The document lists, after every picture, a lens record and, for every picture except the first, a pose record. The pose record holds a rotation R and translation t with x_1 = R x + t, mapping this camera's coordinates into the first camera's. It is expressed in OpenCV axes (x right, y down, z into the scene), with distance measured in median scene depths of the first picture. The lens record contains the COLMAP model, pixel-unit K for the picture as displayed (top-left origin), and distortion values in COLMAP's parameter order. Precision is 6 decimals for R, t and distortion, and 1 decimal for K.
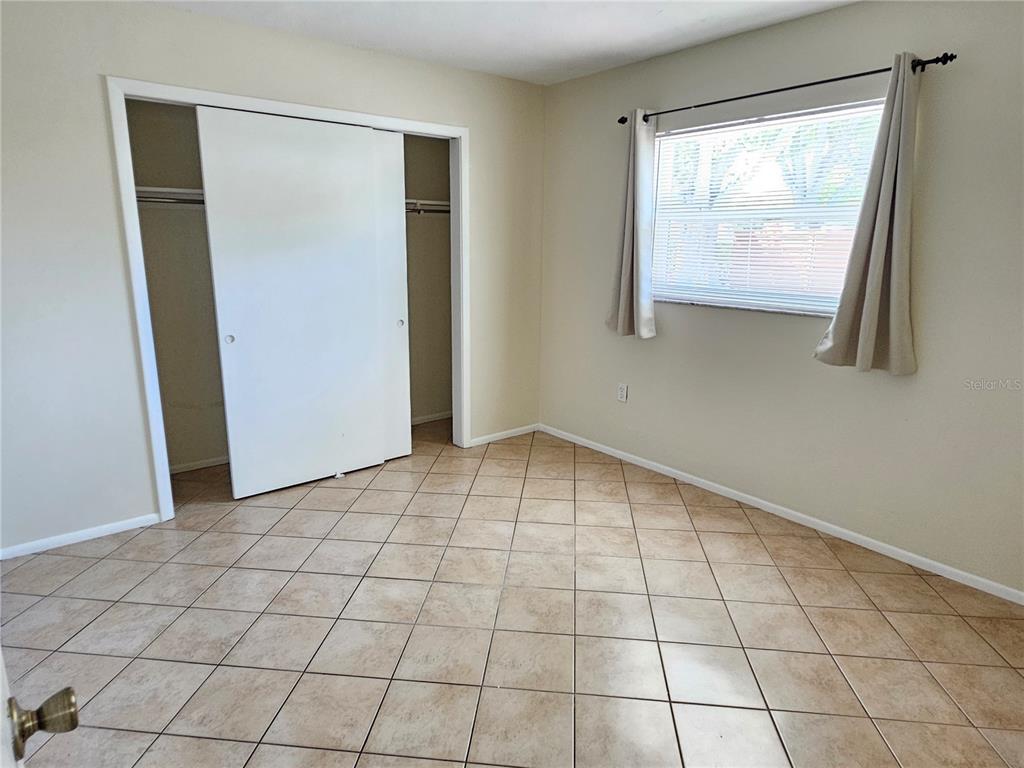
lens RADIAL K [[614.6, 0, 515.5], [0, 614.6, 380.3], [0, 0, 1]] dist [-0.000346, 0.000460]
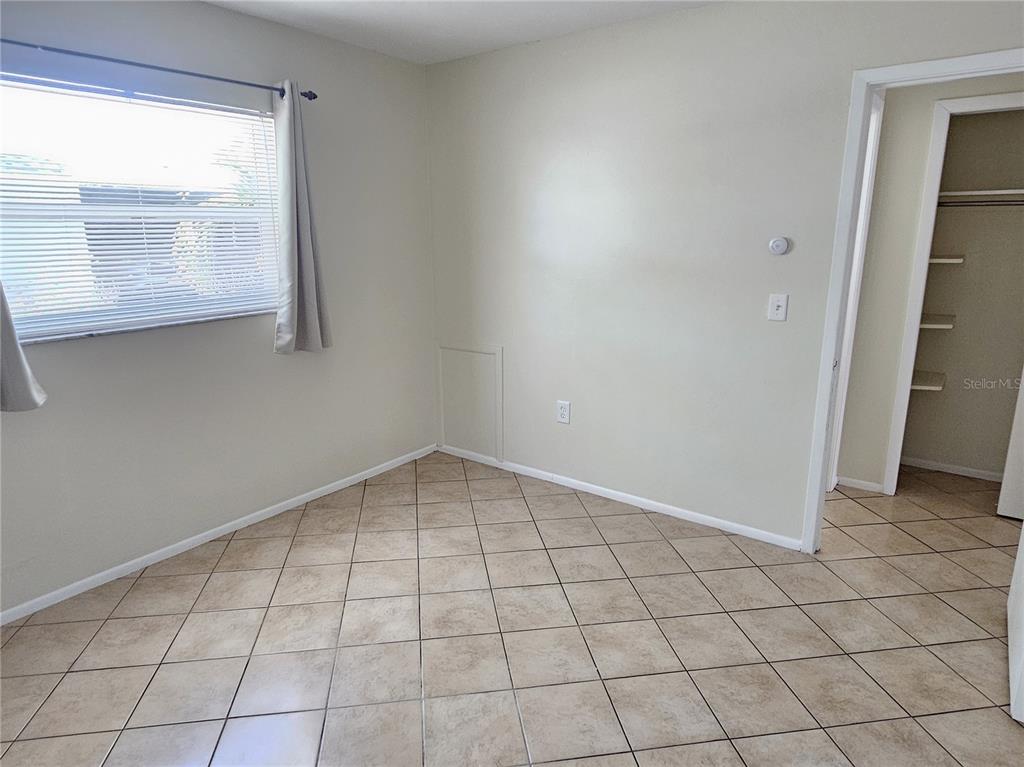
lens RADIAL K [[628.5, 0, 496.3], [0, 628.5, 380.4], [0, 0, 1]] dist [0.002490, 0.000489]
pose [[-0.228049, -0.236089, 0.944593, -0.558917], [0.221895, 0.932025, 0.286519, -0.195719], [-0.948028, 0.274940, -0.160160, 0.749337]]
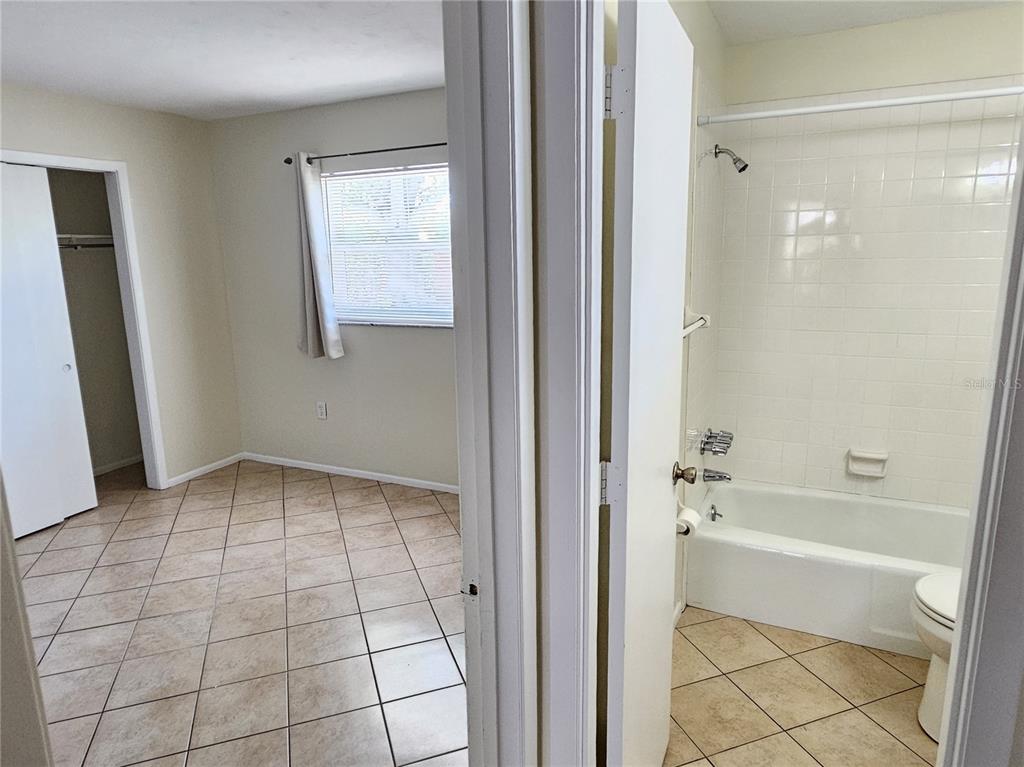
lens RADIAL K [[637.0, 0, 513.1], [0, 637.0, 379.7], [0, 0, 1]] dist [-0.000500, -0.001243]
pose [[0.903664, -0.111450, 0.413485, 0.027467], [0.121876, 0.992545, 0.001171, 0.007484], [-0.410532, 0.049336, 0.910510, -0.185551]]
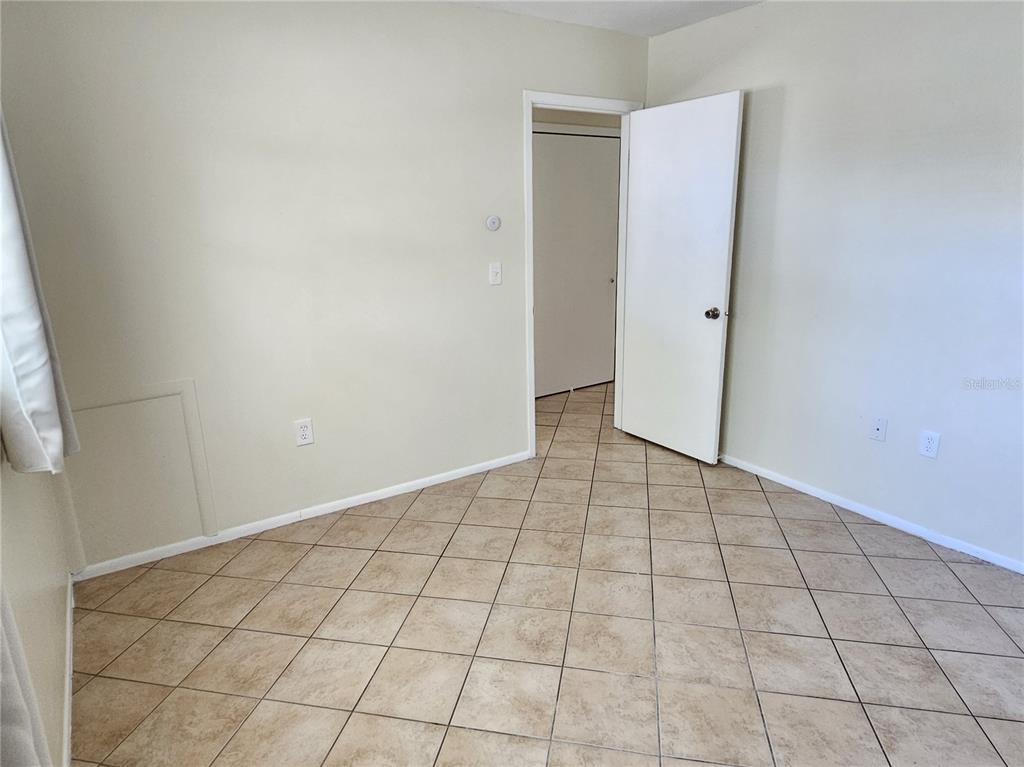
lens RADIAL K [[623.7, 0, 510.2], [0, 623.7, 386.0], [0, 0, 1]] dist [-0.003612, -0.001727]
pose [[-0.995348, -0.018768, 0.094497, 0.075632], [0.028434, 0.879927, 0.474258, -0.287608], [-0.092051, 0.474739, -0.875300, 1.228372]]
